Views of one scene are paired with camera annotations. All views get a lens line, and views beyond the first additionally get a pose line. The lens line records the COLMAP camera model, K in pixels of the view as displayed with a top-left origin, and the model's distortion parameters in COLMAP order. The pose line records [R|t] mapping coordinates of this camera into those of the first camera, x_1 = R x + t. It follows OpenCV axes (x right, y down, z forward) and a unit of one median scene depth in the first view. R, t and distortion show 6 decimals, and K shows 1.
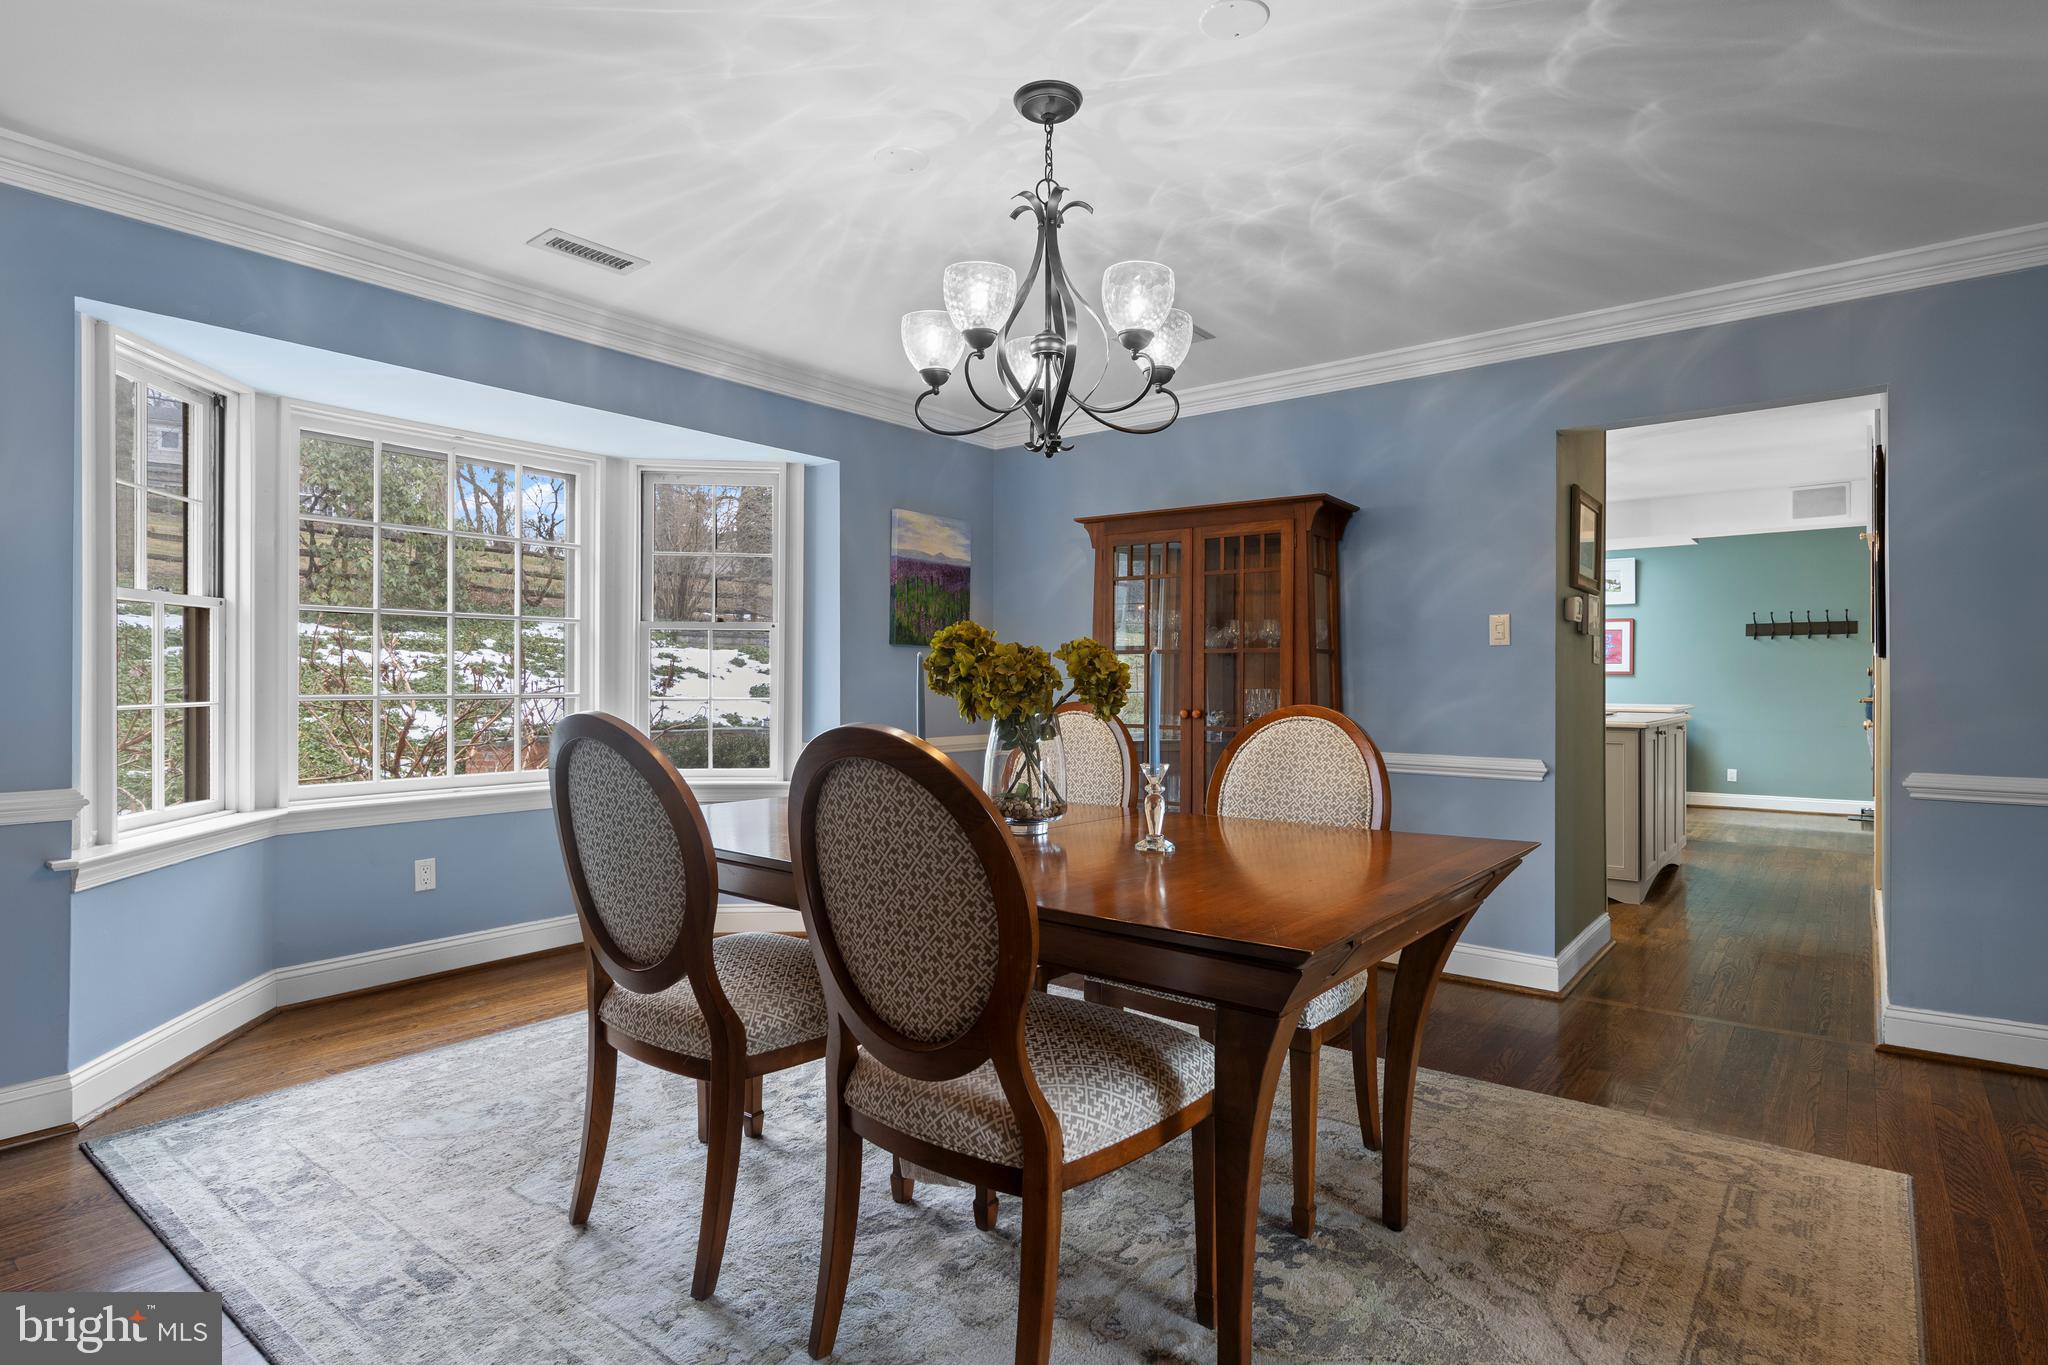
lens RADIAL K [[1046.8, 0, 1027.4], [0, 1046.8, 676.9], [0, 0, 1]] dist [0.011370, -0.003057]
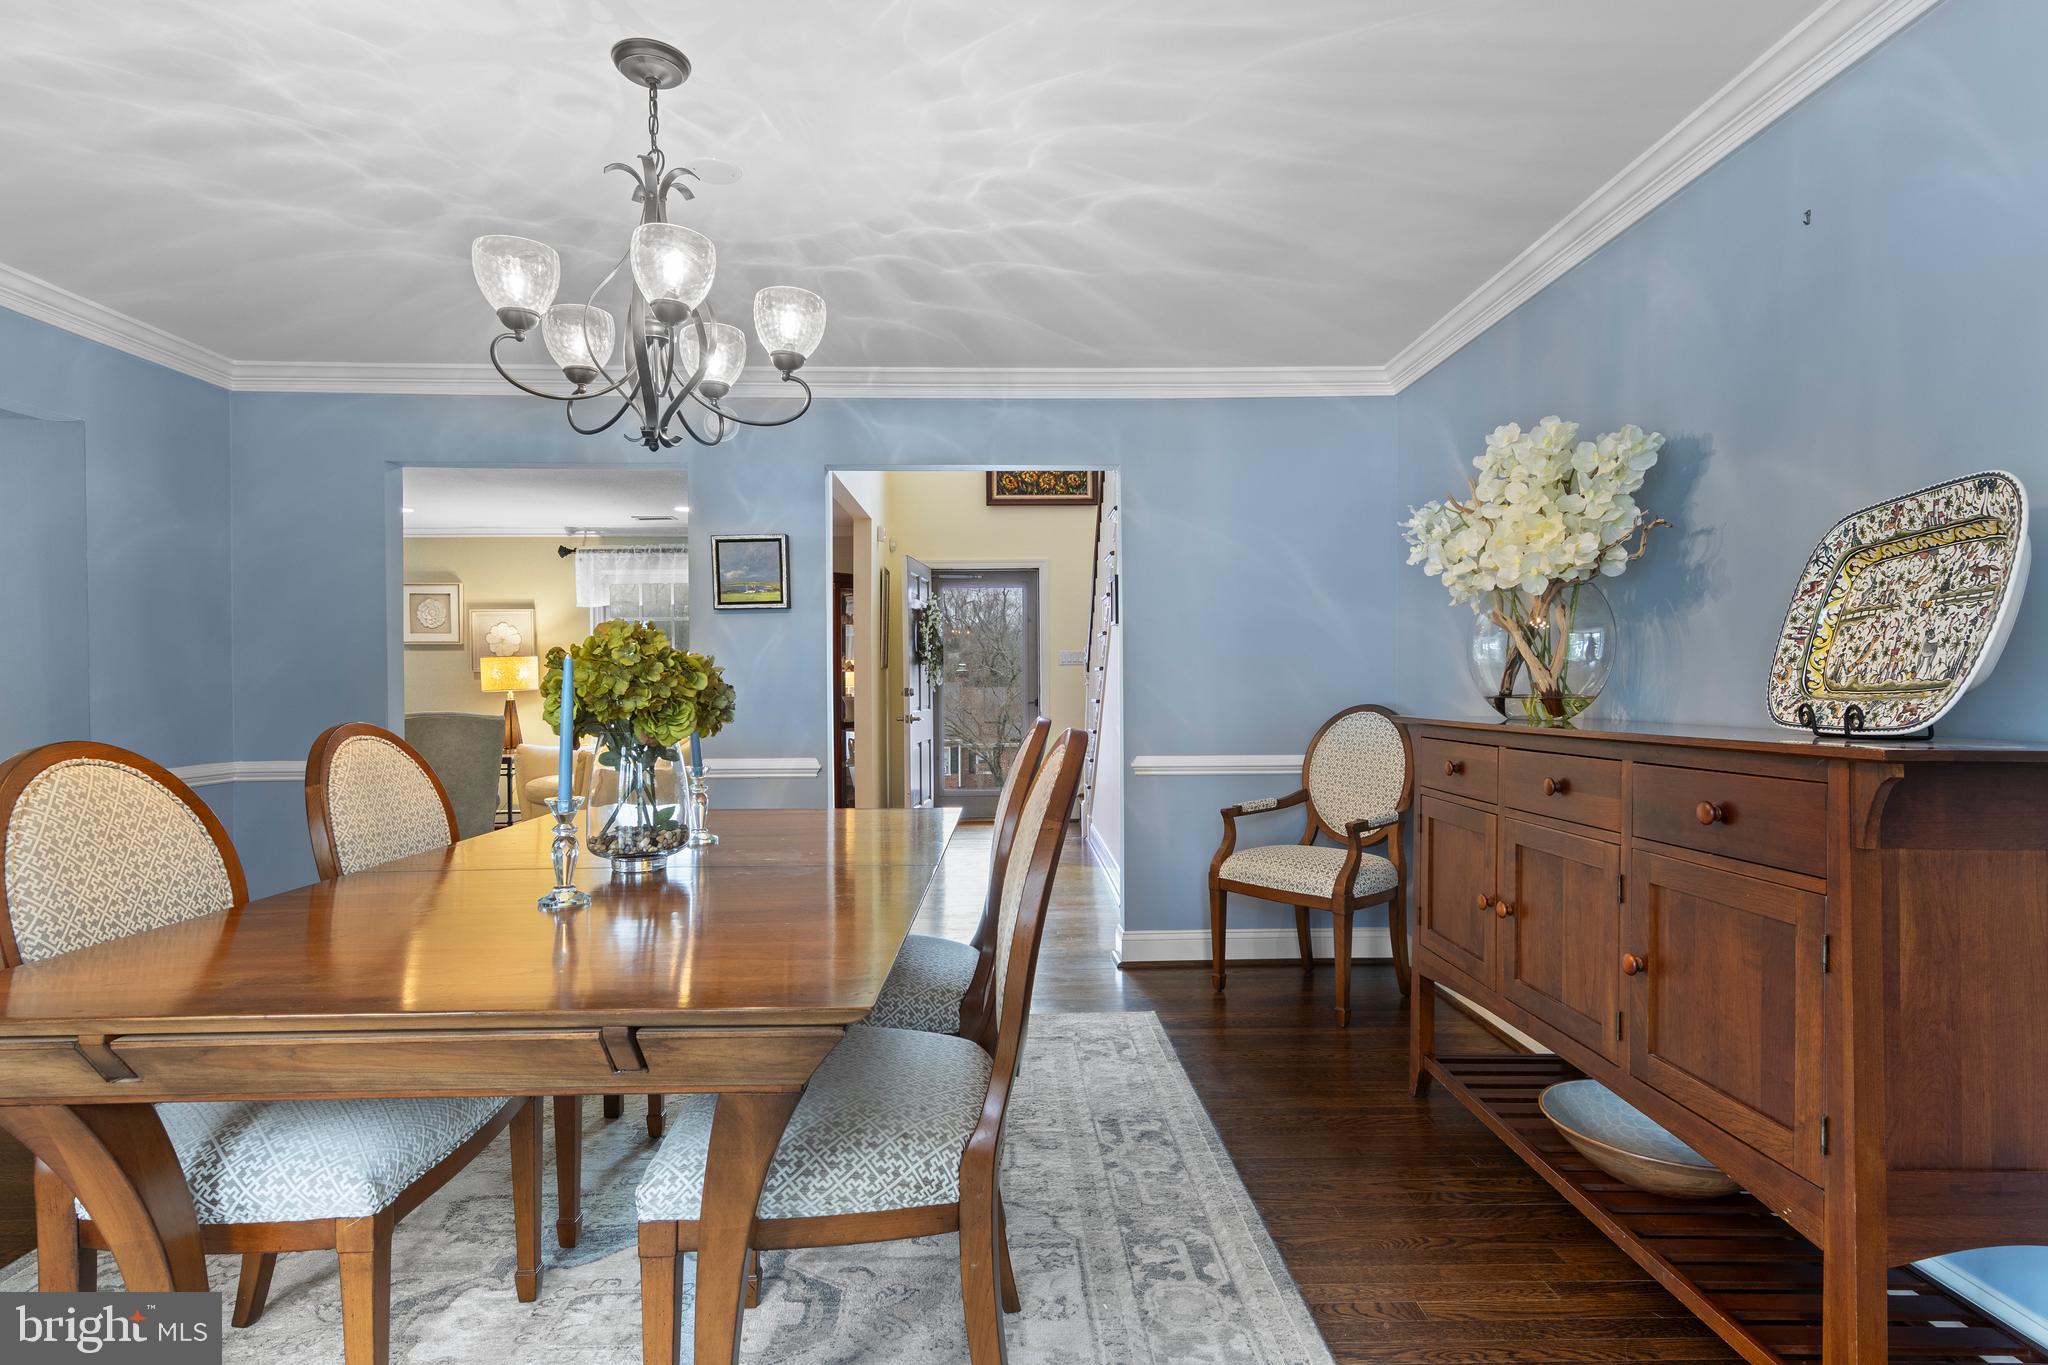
lens RADIAL K [[1046.8, 0, 1020.6], [0, 1046.8, 694.0], [0, 0, 1]] dist [0.011370, -0.003057]
pose [[-0.634333, -0.004510, 0.773047, -0.697677], [0.003378, 0.999957, 0.008606, -0.003027], [-0.773053, 0.008070, -0.634291, 1.038855]]
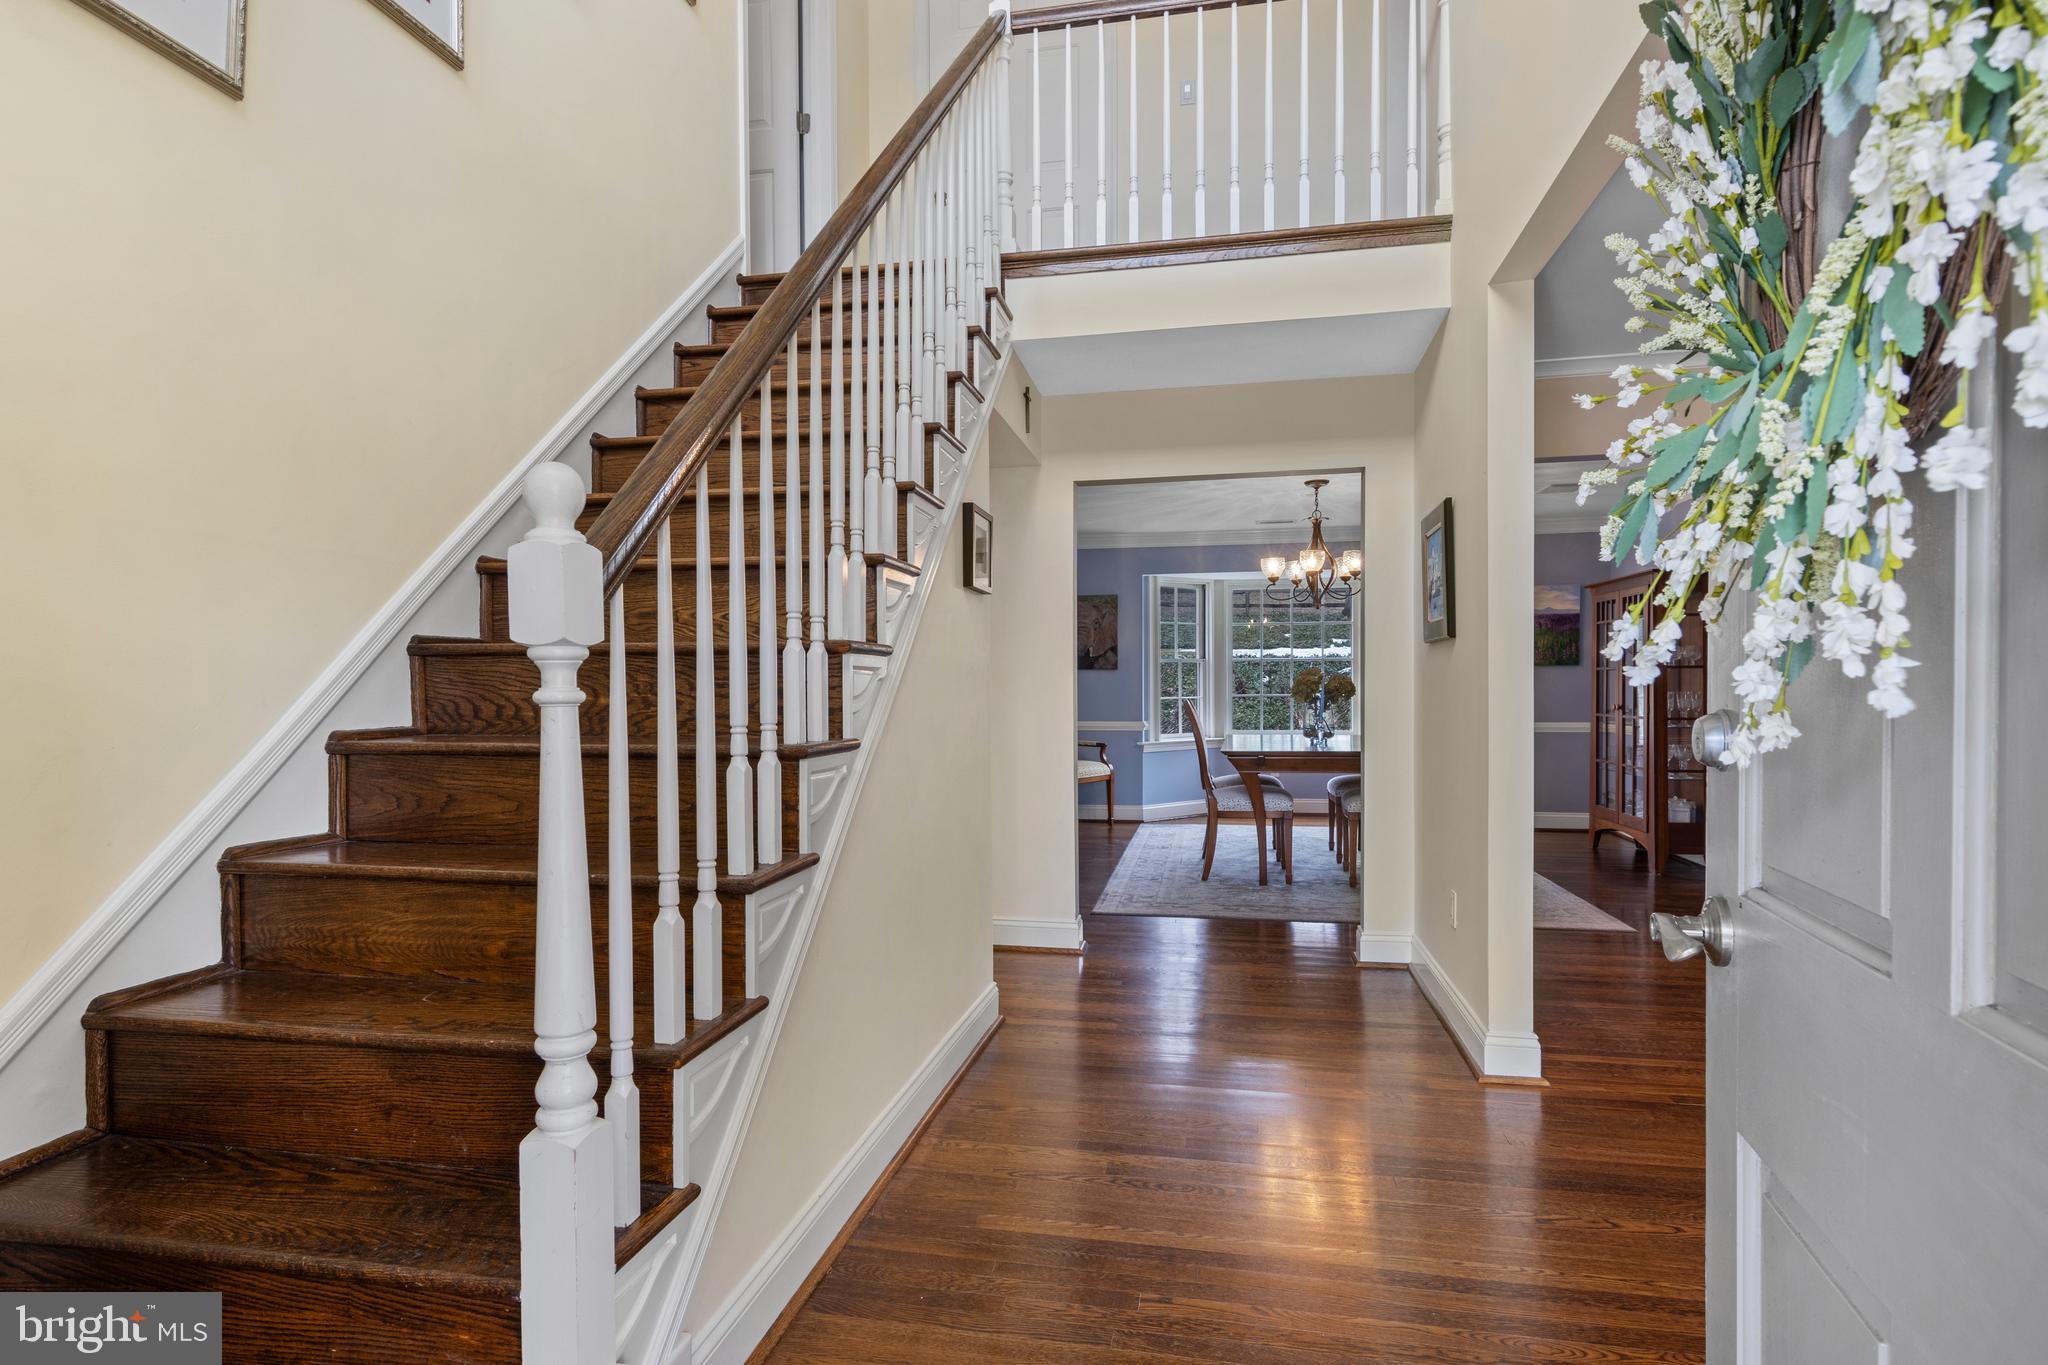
lens RADIAL K [[1046.8, 0, 1028.9], [0, 1046.8, 704.2], [0, 0, 1]] dist [0.011370, -0.003057]
pose [[0.460460, 0.010276, -0.887621, 1.673960], [0.009965, 0.999810, 0.016744, -0.008648], [0.887625, -0.016555, 0.460270, -0.762295]]
